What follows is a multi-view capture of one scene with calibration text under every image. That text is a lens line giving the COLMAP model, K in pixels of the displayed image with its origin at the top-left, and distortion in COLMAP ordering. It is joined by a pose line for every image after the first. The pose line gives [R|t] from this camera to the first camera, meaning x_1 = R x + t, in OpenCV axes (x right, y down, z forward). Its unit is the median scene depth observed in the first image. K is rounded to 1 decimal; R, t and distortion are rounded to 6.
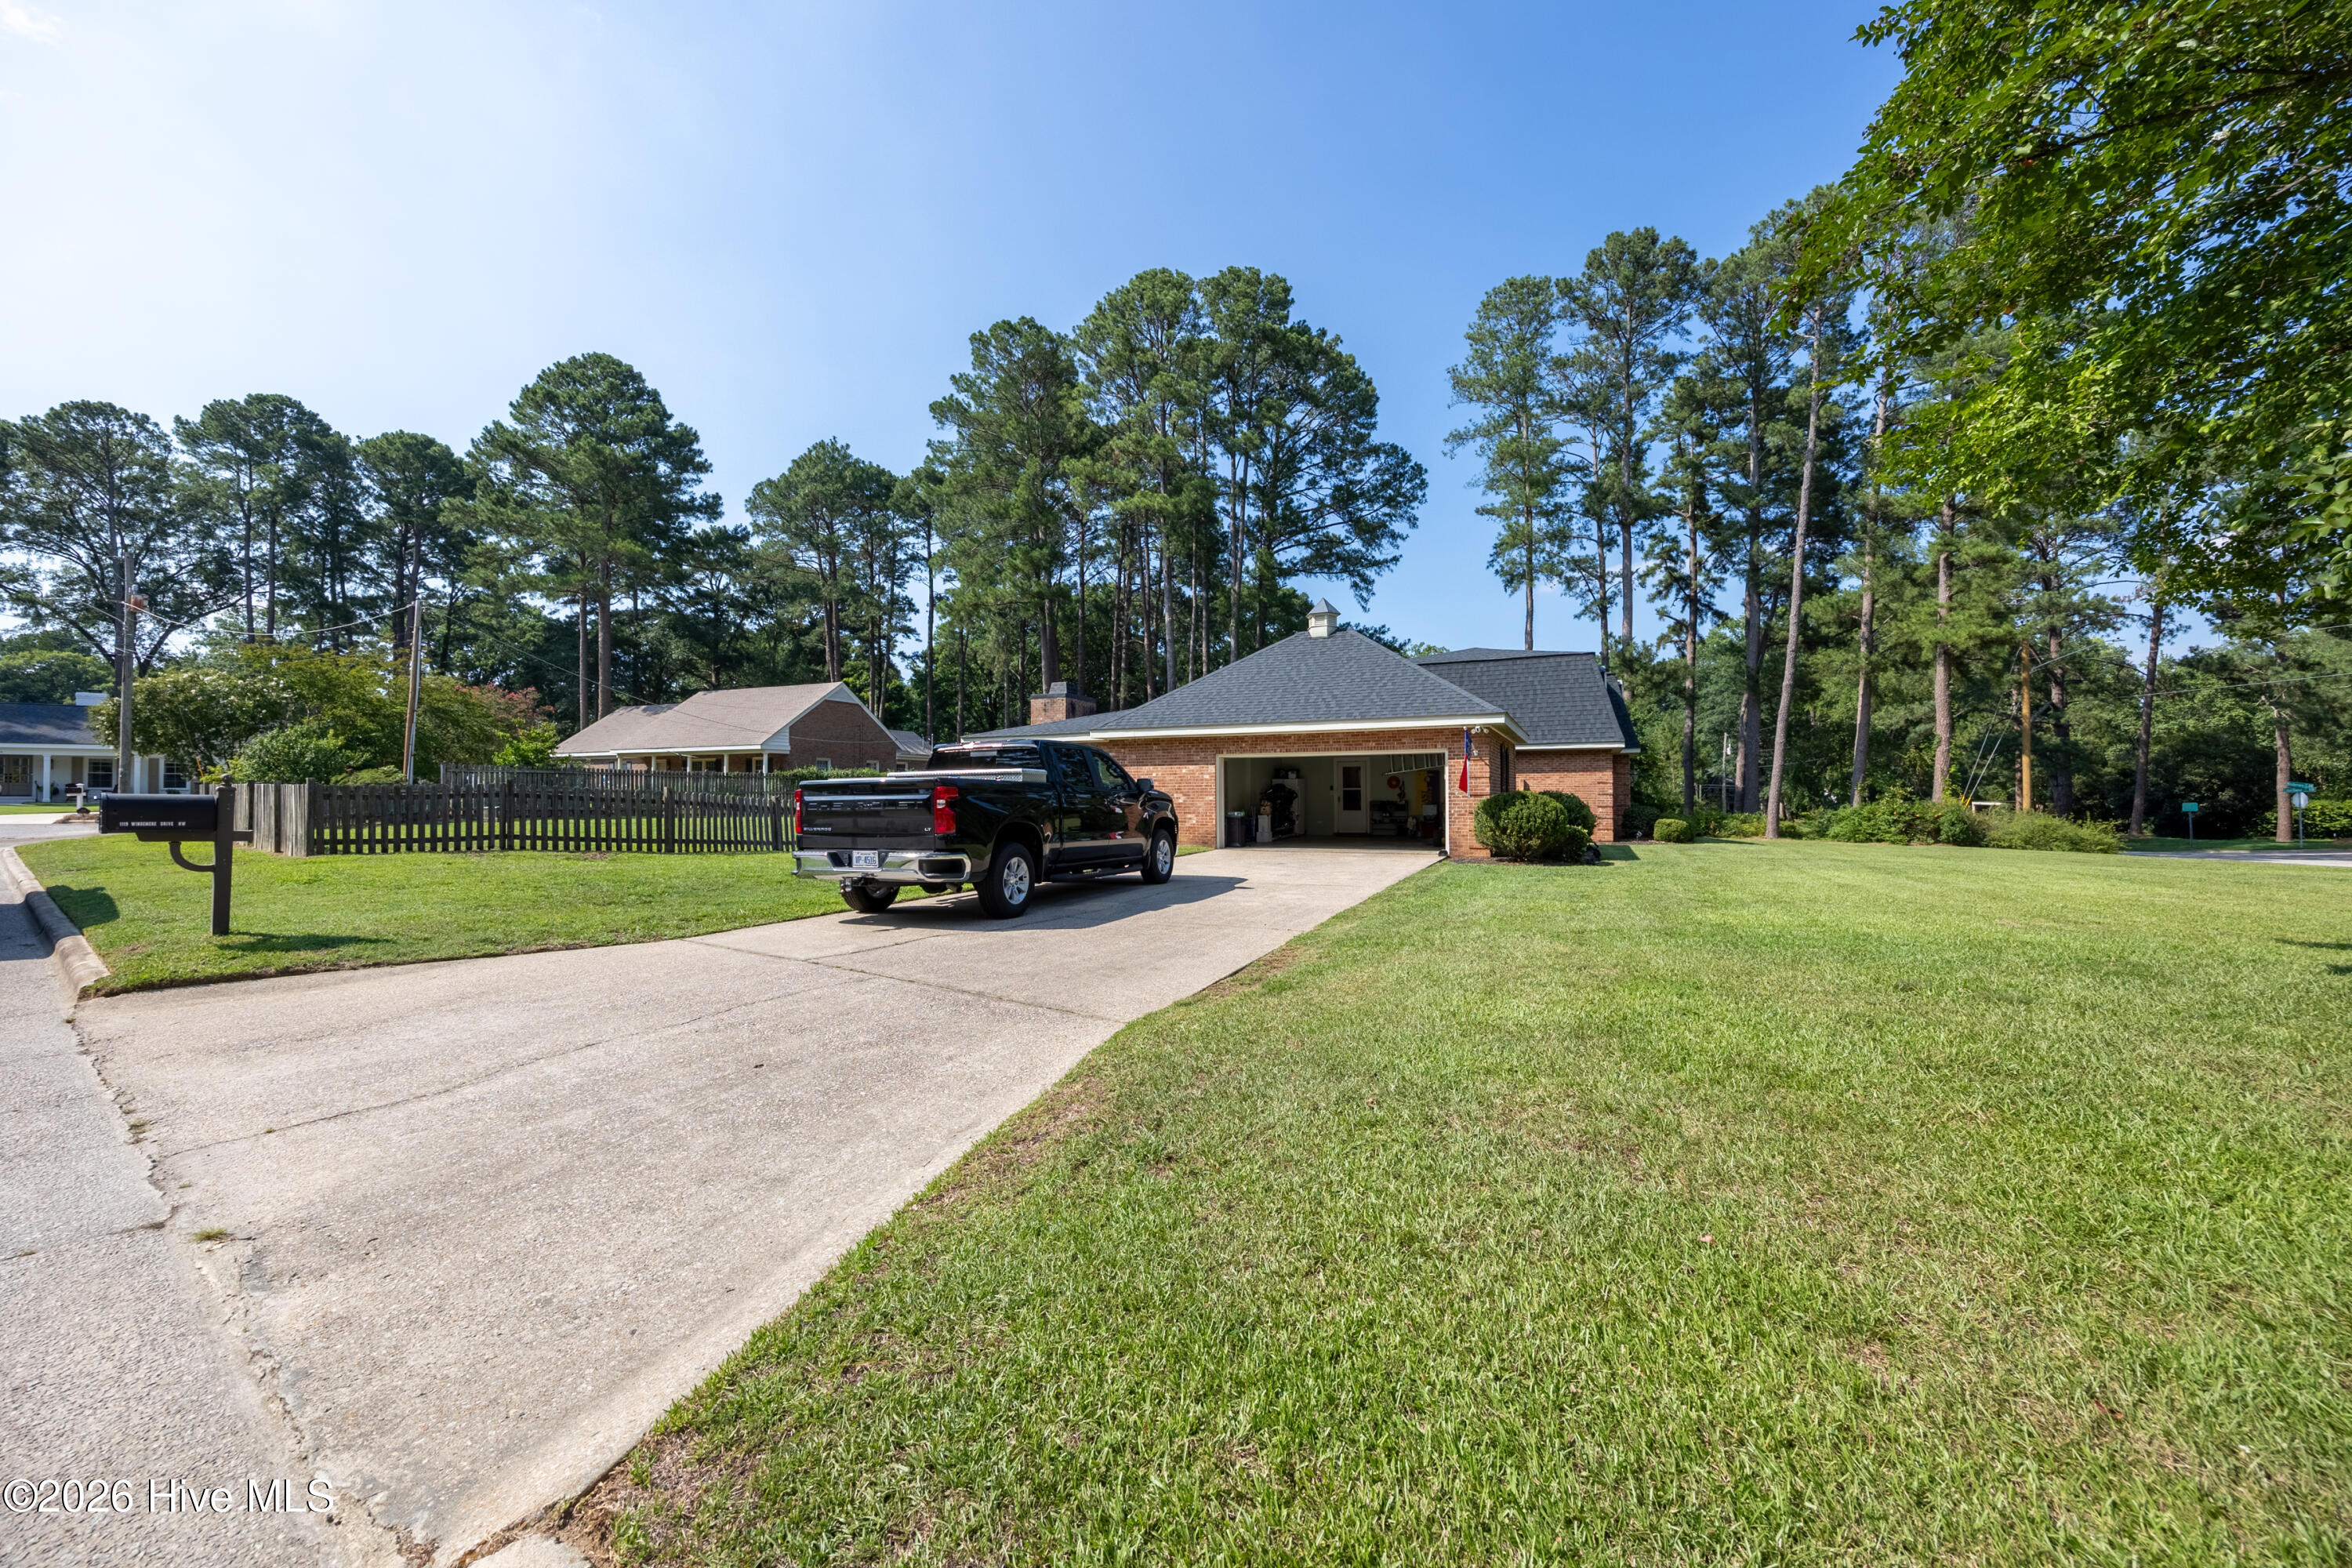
lens RADIAL K [[913.2, 0, 1173.7], [0, 913.2, 786.8], [0, 0, 1]] dist [0.002675, -0.000513]
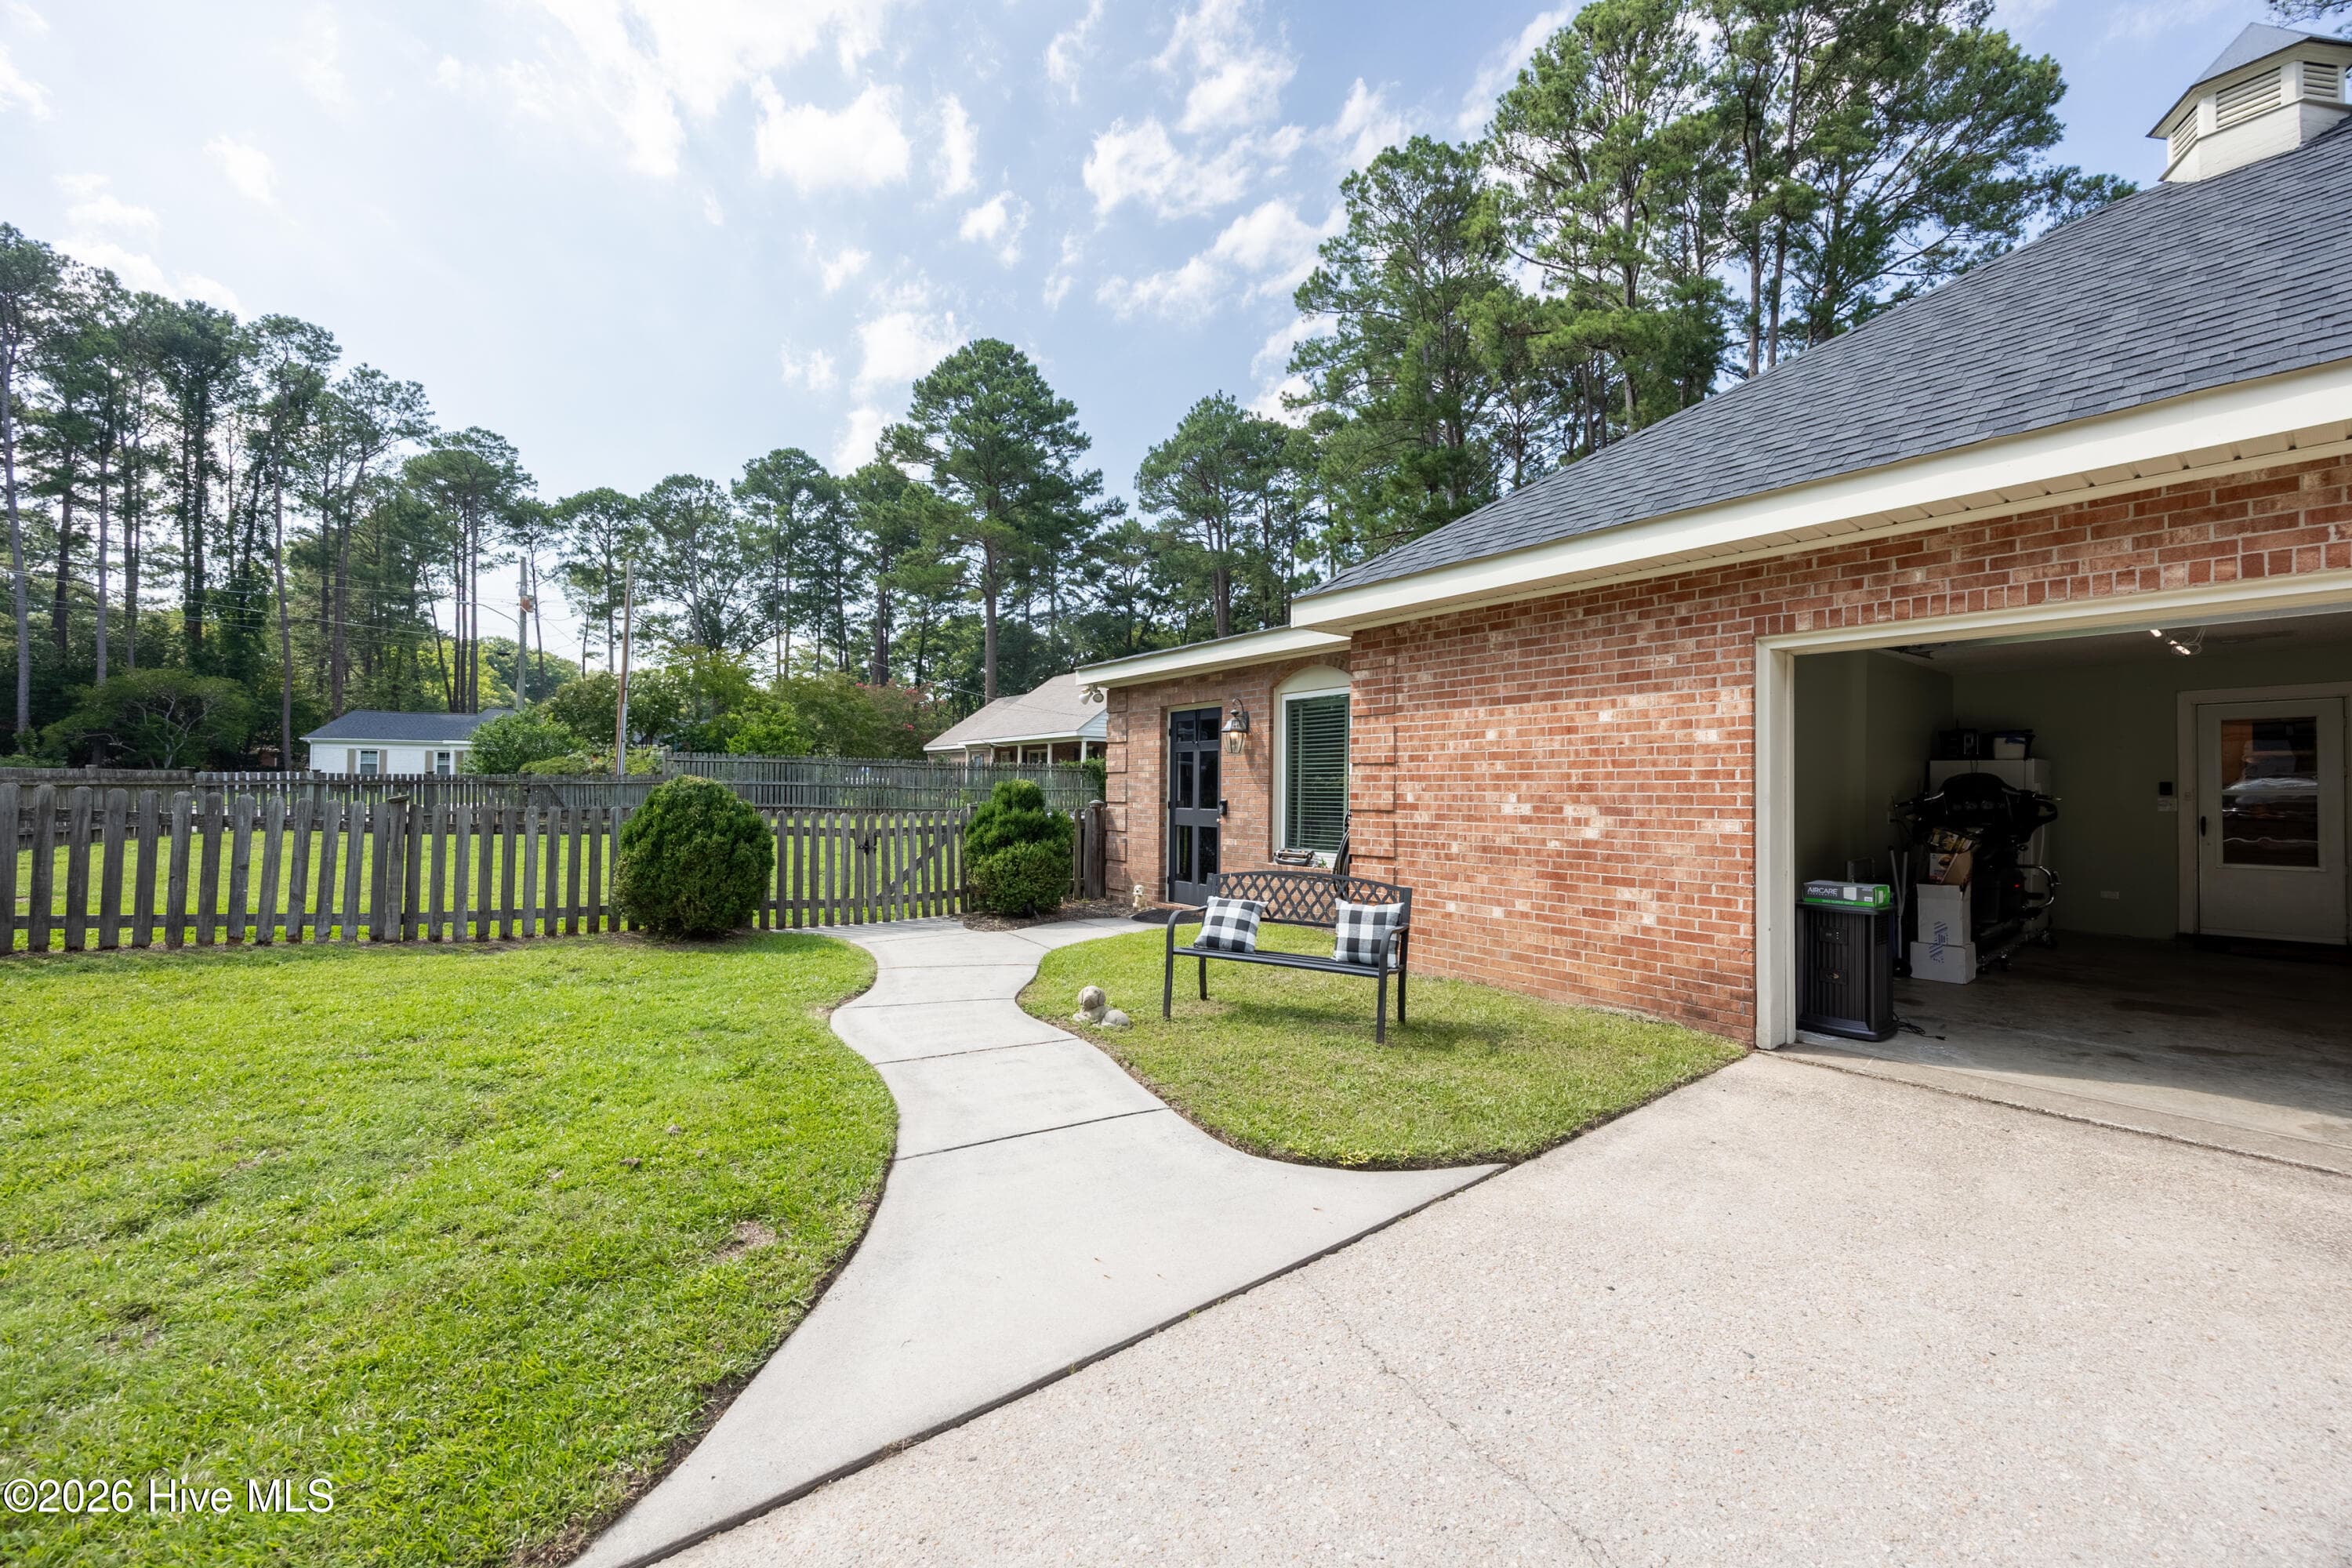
lens RADIAL K [[920.3, 0, 1167.4], [0, 920.3, 783.4], [0, 0, 1]] dist [0.002937, -0.000702]
pose [[0.882821, 0.005413, -0.469678, 0.007433], [-0.006743, 0.999977, -0.001149, 0.000740], [0.469661, 0.004181, 0.882837, 0.216628]]
